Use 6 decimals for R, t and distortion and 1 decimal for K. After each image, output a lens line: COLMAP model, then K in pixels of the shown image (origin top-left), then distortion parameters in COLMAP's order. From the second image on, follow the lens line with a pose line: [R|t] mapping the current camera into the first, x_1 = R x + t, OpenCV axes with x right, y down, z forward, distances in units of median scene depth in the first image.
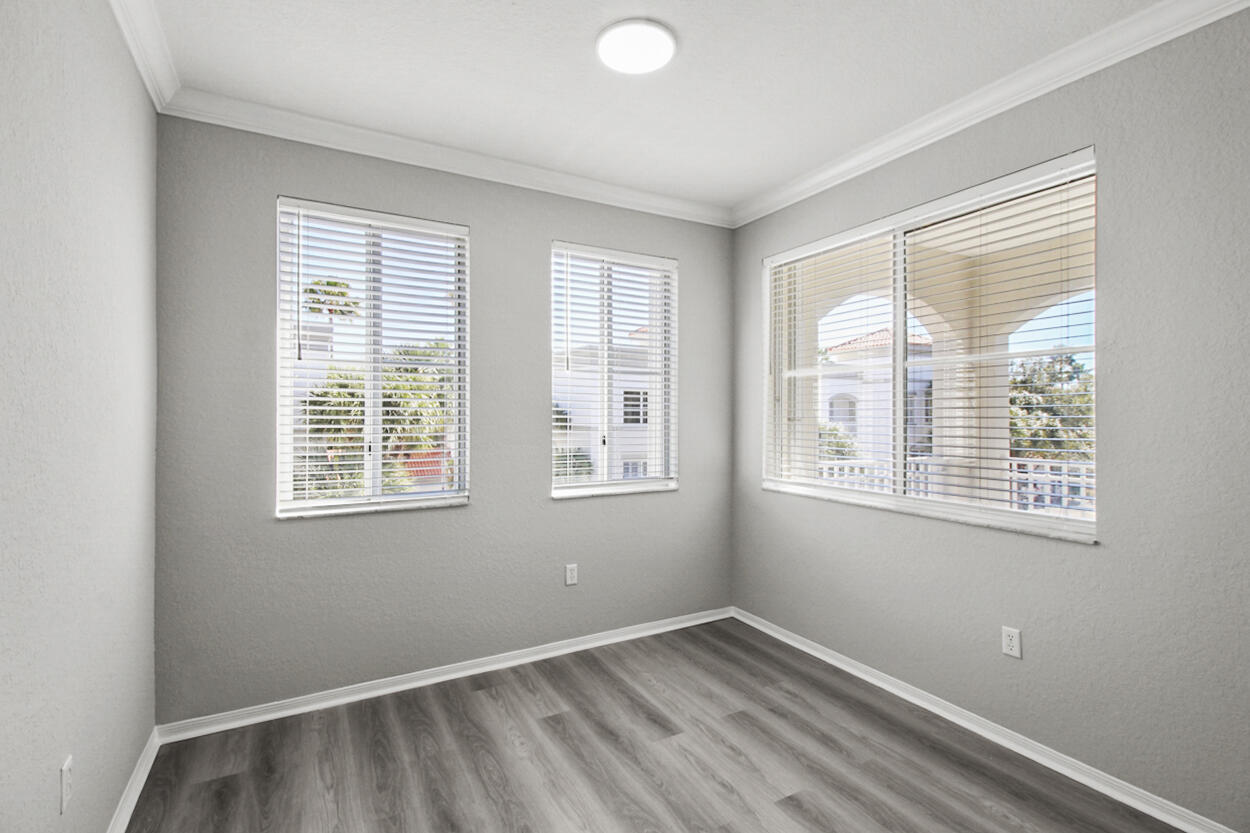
lens RADIAL K [[578.7, 0, 630.8], [0, 578.7, 408.3], [0, 0, 1]] dist [0.020581, -0.010400]
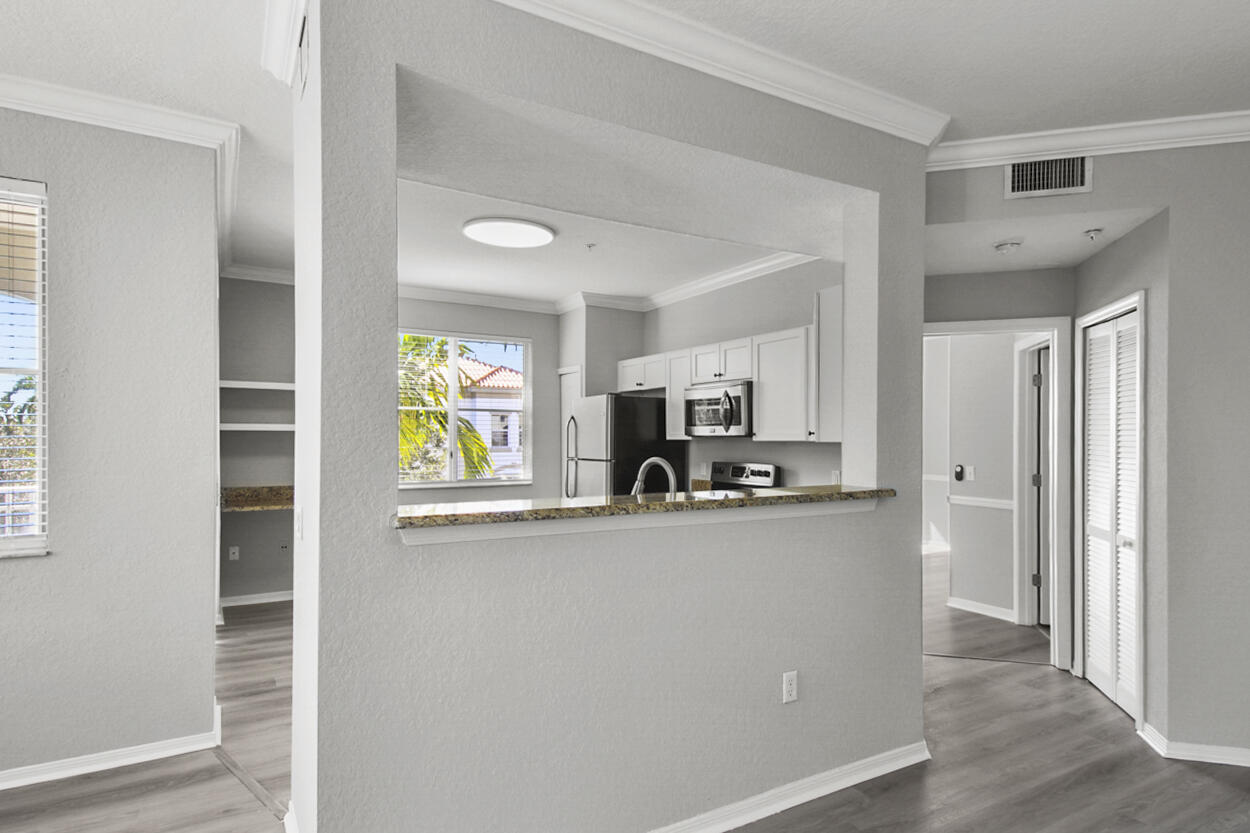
lens RADIAL K [[679.1, 0, 630.8], [0, 679.1, 440.6], [0, 0, 1]] dist [0.023830, -0.000803]
pose [[-0.007129, -0.006434, 0.999954, -0.360710], [-0.008292, 0.999945, 0.006375, 0.003206], [-0.999940, -0.008246, -0.007182, -0.051671]]
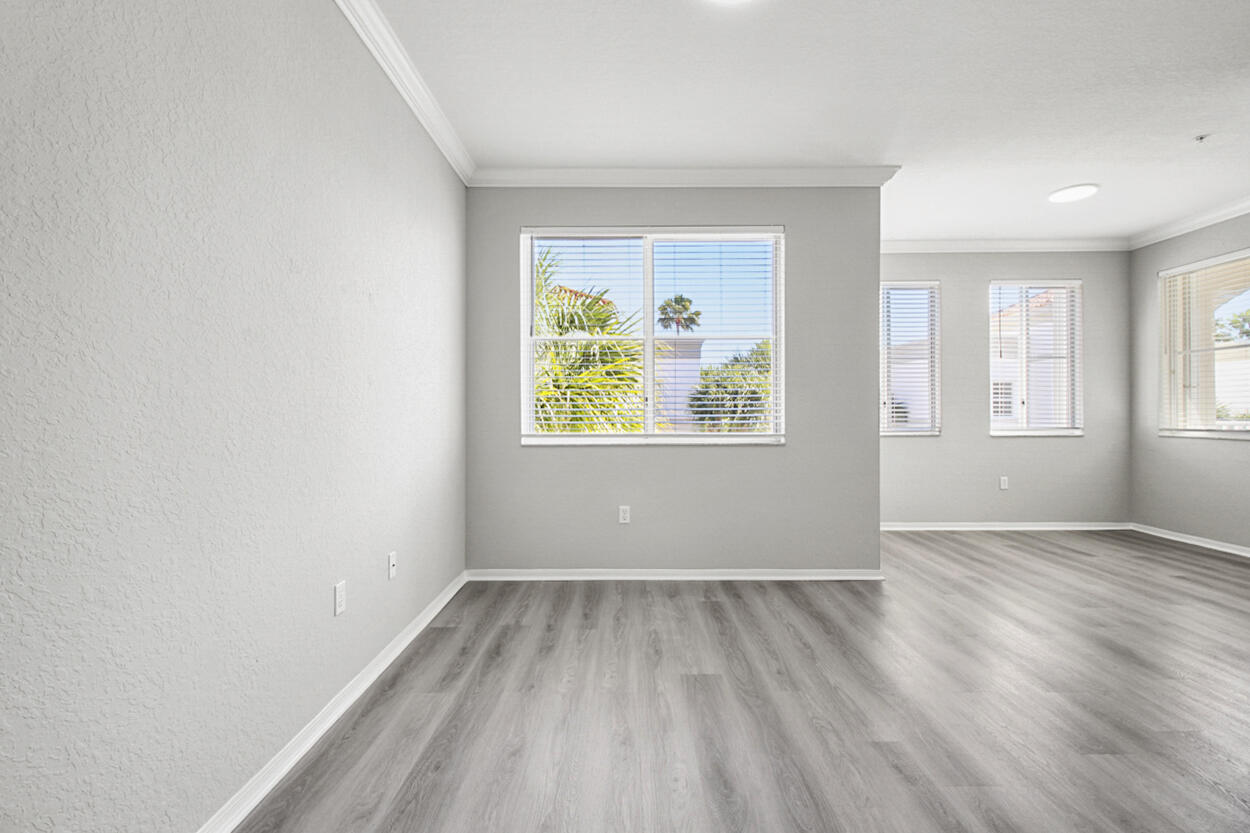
lens RADIAL K [[578.7, 0, 630.8], [0, 578.7, 408.3], [0, 0, 1]] dist [0.020581, -0.010400]
pose [[0.871389, -0.005957, -0.490557, -0.240498], [0.005577, 0.999982, -0.002237, 0.084176], [0.490561, -0.000786, 0.871406, -1.069221]]
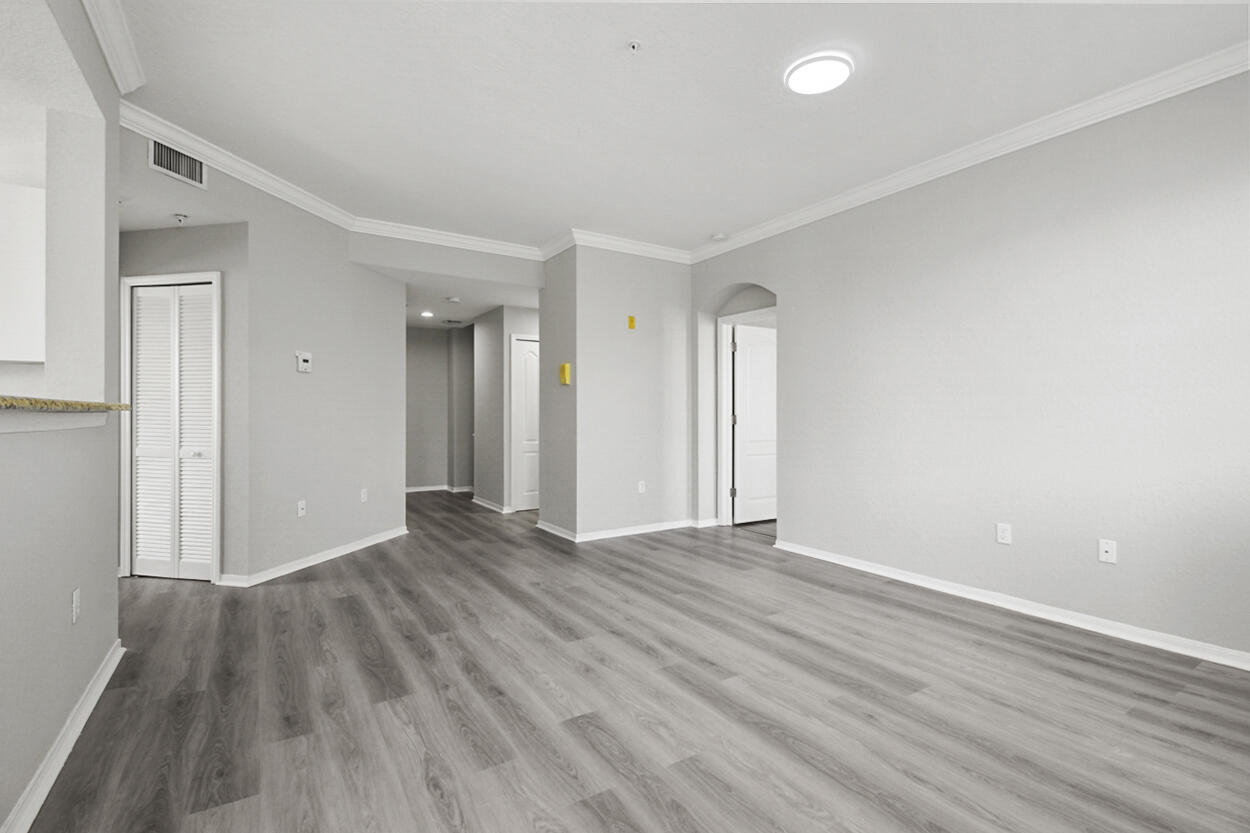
lens RADIAL K [[578.7, 0, 630.8], [0, 578.7, 408.3], [0, 0, 1]] dist [0.020581, -0.010400]
pose [[-0.998158, -0.000343, -0.060668, -0.126561], [0.000756, 0.999836, -0.018095, 0.094865], [0.060665, -0.018108, -0.997994, 0.473724]]
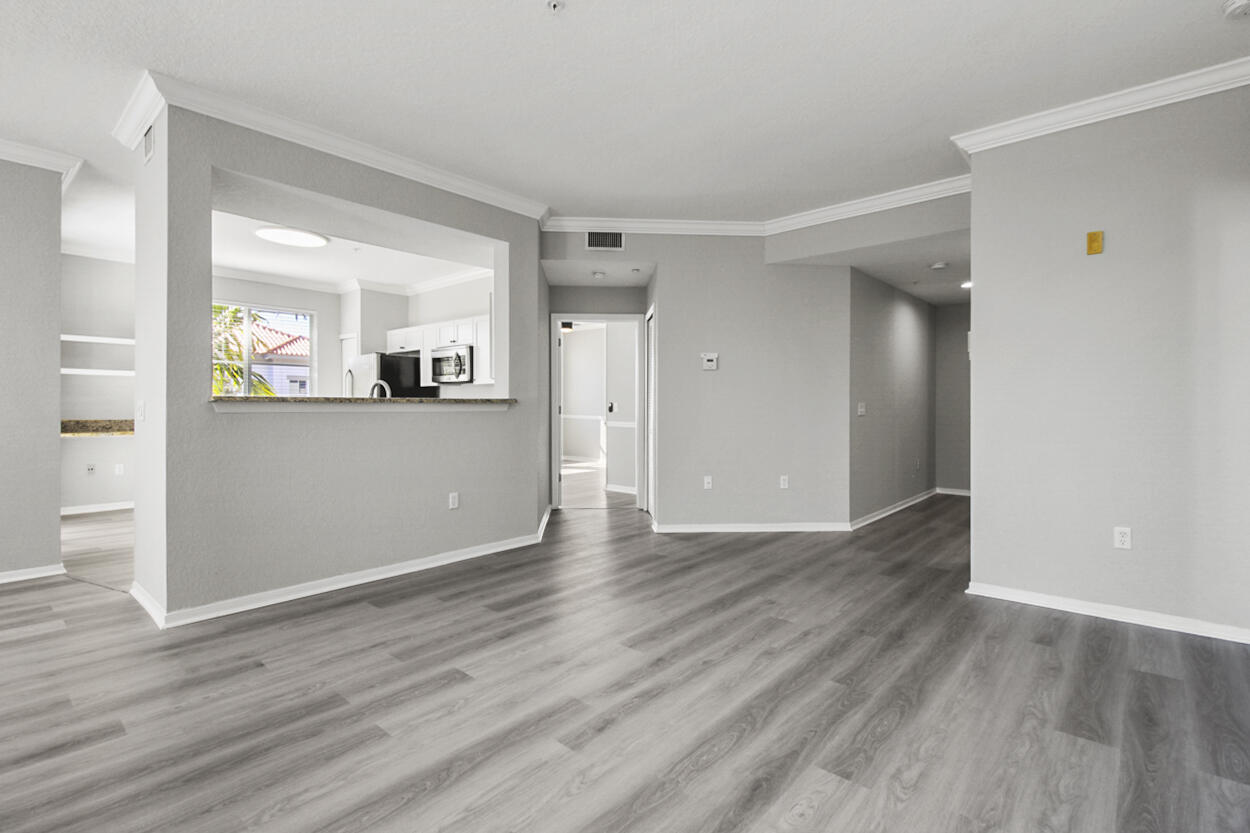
lens RADIAL K [[578.7, 0, 630.8], [0, 578.7, 408.3], [0, 0, 1]] dist [0.020581, -0.010400]
pose [[-0.325958, -0.005139, 0.945370, -0.946032], [-0.006882, 0.999972, 0.003063, 0.088736], [-0.945359, -0.005508, -0.325984, -0.205819]]
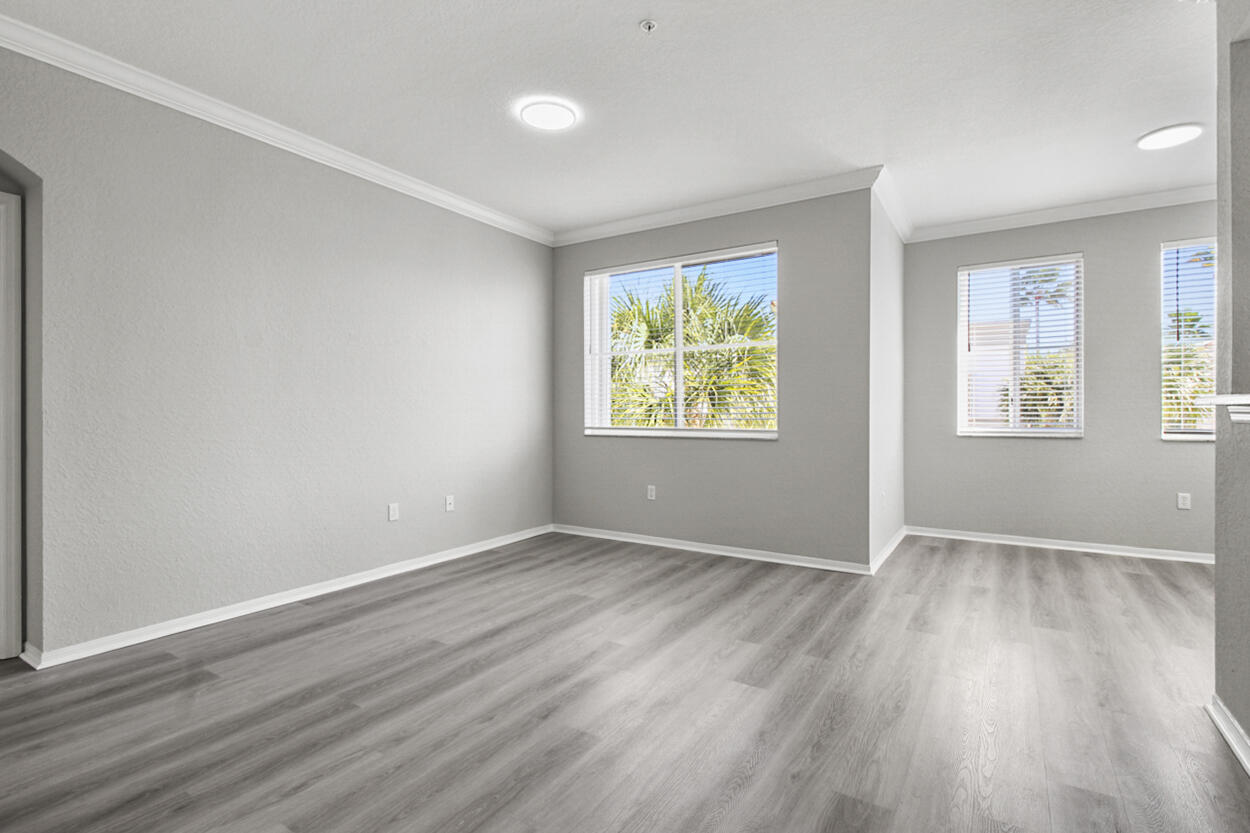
lens RADIAL K [[584.4, 0, 631.6], [0, 584.4, 410.0], [0, 0, 1]] dist [0.028377, -0.018326]
pose [[0.474054, -0.001165, -0.880495, 0.526708], [0.007332, 0.999970, 0.002625, 0.084152], [0.880465, -0.007700, 0.474048, -0.770145]]
